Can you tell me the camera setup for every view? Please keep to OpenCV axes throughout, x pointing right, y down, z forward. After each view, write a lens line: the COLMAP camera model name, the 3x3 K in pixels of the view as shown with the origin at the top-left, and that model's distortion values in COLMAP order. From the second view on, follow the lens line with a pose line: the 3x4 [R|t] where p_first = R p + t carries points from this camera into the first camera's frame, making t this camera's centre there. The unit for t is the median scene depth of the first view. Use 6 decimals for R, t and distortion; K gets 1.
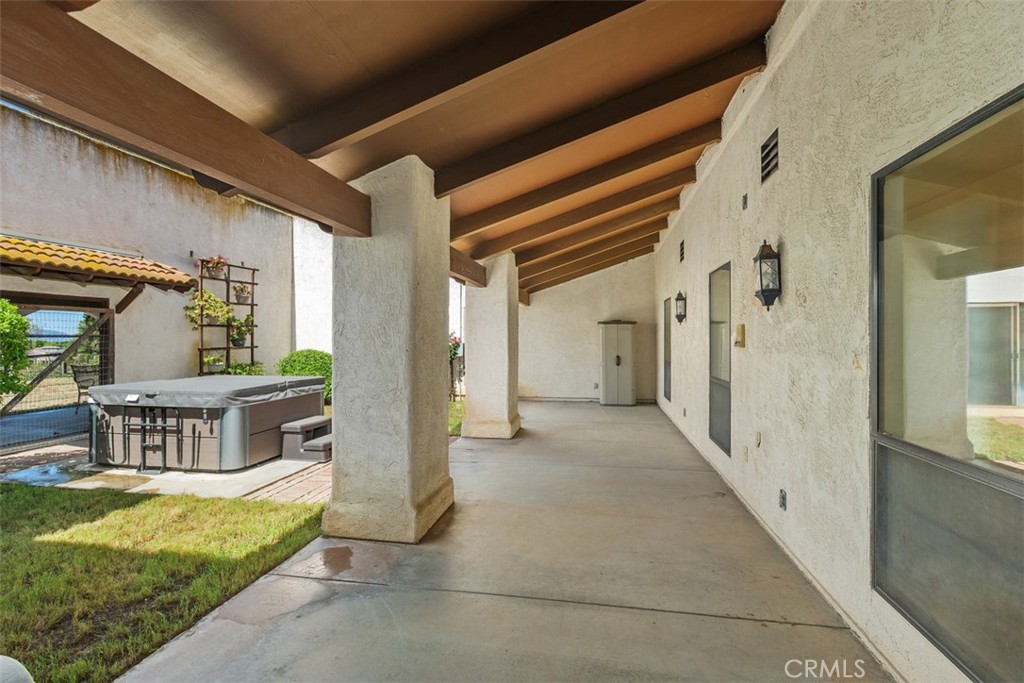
lens RADIAL K [[466.3, 0, 513.4], [0, 466.3, 339.2], [0, 0, 1]] dist [0.002921, 0.001954]
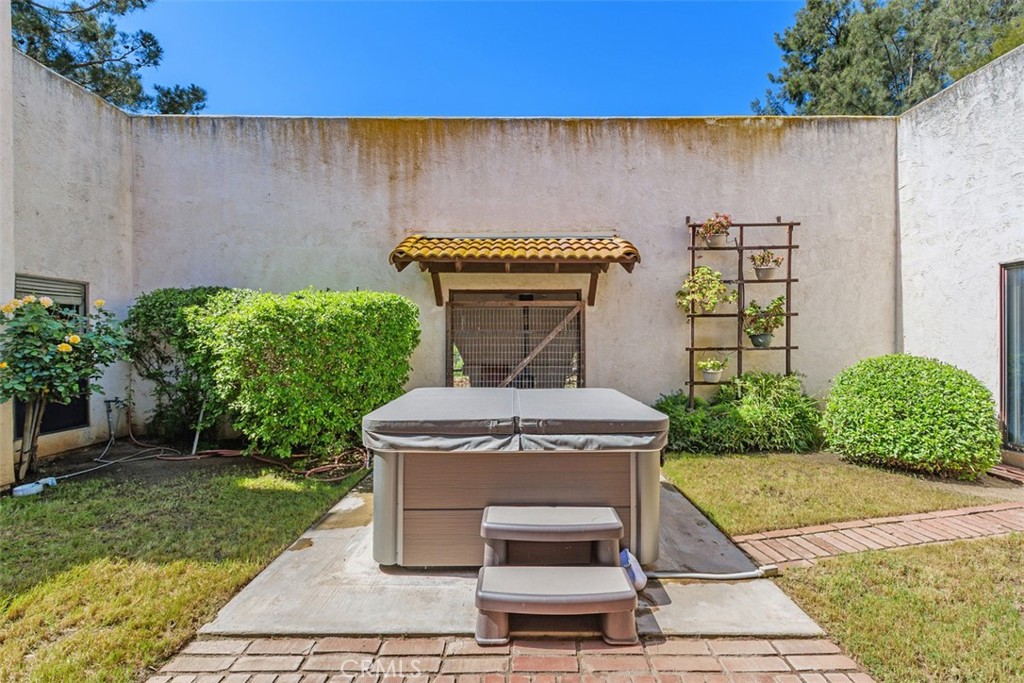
lens RADIAL K [[466.3, 0, 515.3], [0, 466.3, 338.1], [0, 0, 1]] dist [0.002921, 0.001954]
pose [[0.188398, -0.000669, -0.982093, -0.012738], [-0.003296, 0.999994, -0.001313, 0.007161], [0.982087, 0.003484, 0.188394, 0.660308]]
